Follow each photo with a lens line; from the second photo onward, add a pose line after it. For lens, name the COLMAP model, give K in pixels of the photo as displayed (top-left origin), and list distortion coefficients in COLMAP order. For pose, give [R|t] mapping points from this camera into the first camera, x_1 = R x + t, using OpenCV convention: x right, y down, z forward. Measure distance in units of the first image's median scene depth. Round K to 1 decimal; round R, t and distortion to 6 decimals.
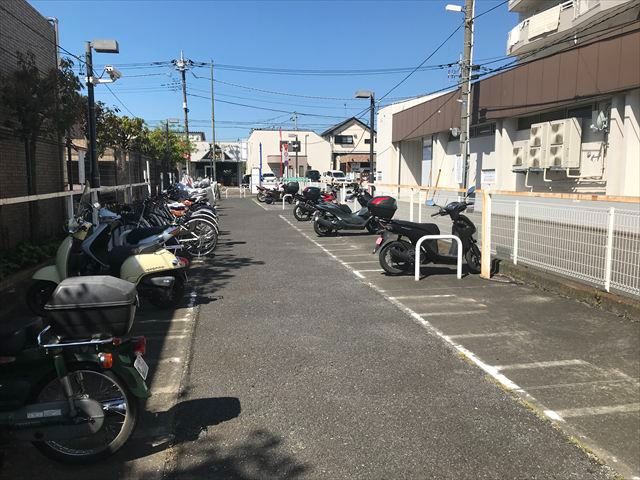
lens RADIAL K [[532.2, 0, 316.8], [0, 532.2, 238.9], [0, 0, 1]] dist [0.016529, 0.011350]
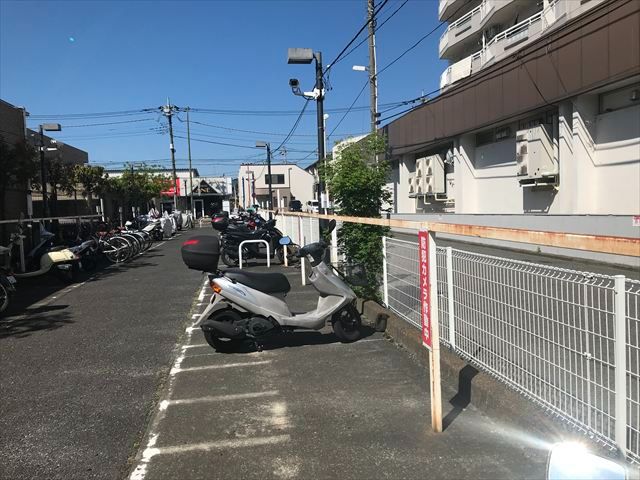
lens RADIAL K [[532.2, 0, 317.6], [0, 532.2, 243.1], [0, 0, 1]] dist [0.016529, 0.011350]
pose [[0.999339, -0.031557, -0.018067, 0.169158], [0.030658, 0.998373, -0.048079, 0.031573], [0.019555, 0.047494, 0.998680, -0.222808]]
